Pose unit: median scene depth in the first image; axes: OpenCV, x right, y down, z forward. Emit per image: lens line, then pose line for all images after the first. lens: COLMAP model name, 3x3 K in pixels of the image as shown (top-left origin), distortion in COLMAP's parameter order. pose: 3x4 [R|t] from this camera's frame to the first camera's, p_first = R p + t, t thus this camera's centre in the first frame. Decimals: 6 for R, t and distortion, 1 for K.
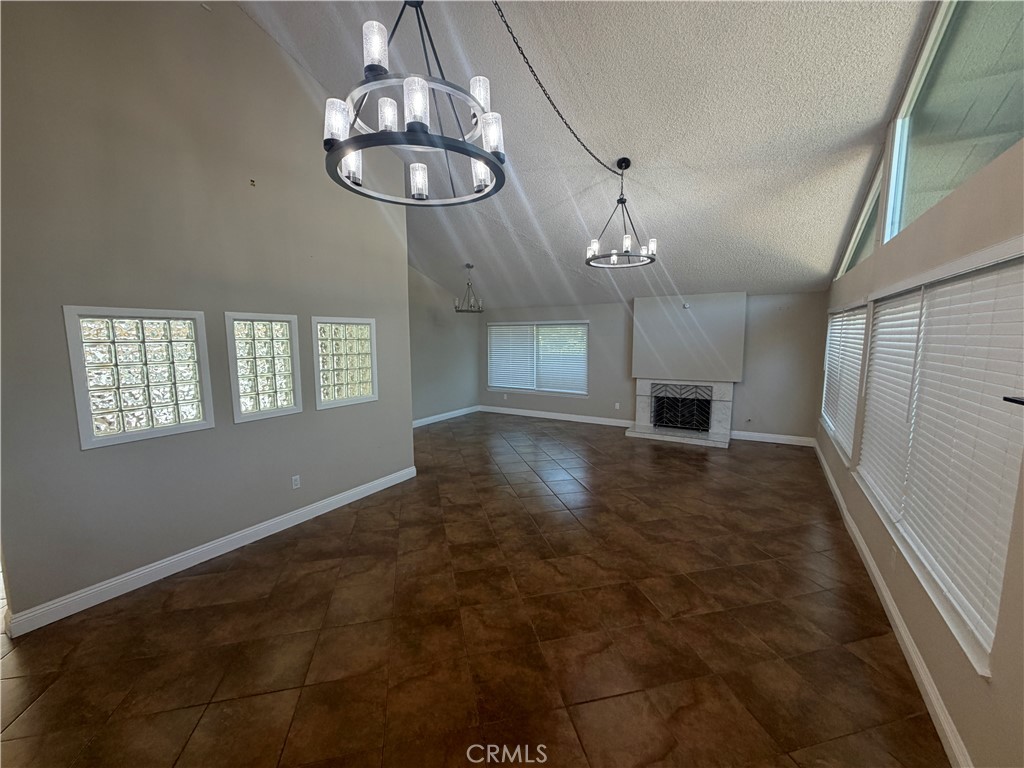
lens RADIAL K [[407.9, 0, 511.5], [0, 407.9, 386.0], [0, 0, 1]] dist [-0.000678, 0.000829]
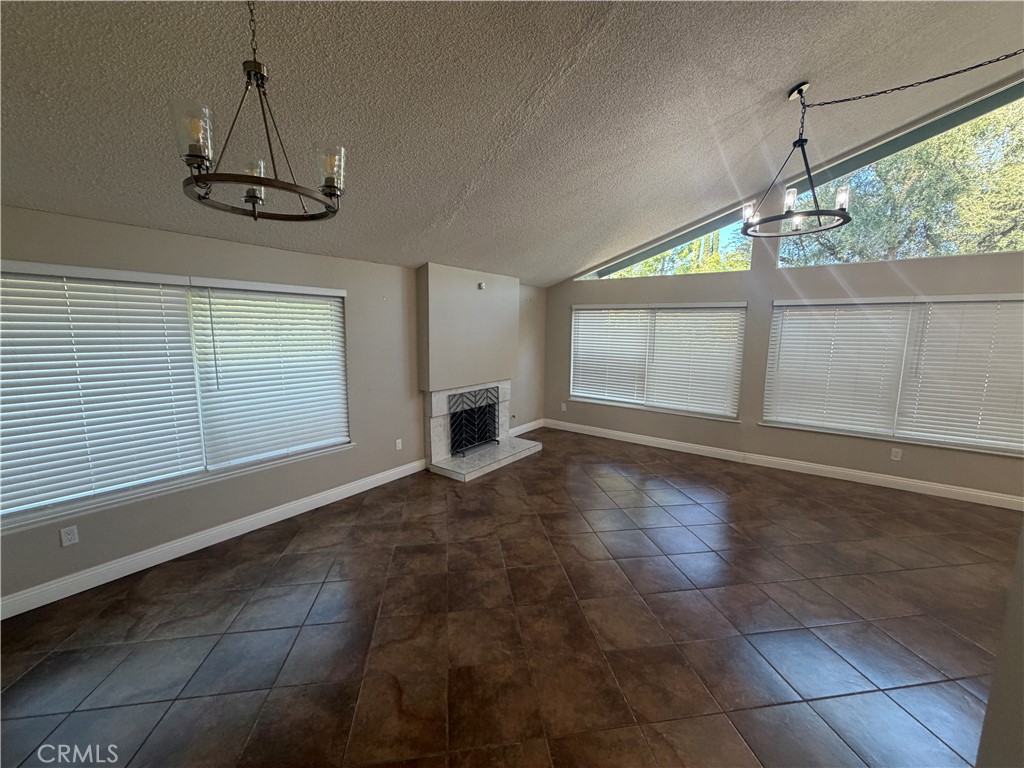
lens RADIAL K [[407.9, 0, 513.9], [0, 407.9, 383.0], [0, 0, 1]] dist [-0.000678, 0.000829]
pose [[0.079668, -0.129027, 0.988436, -0.327226], [0.105510, 0.987109, 0.120350, -0.100595], [-0.991222, 0.094701, 0.092255, 0.858837]]
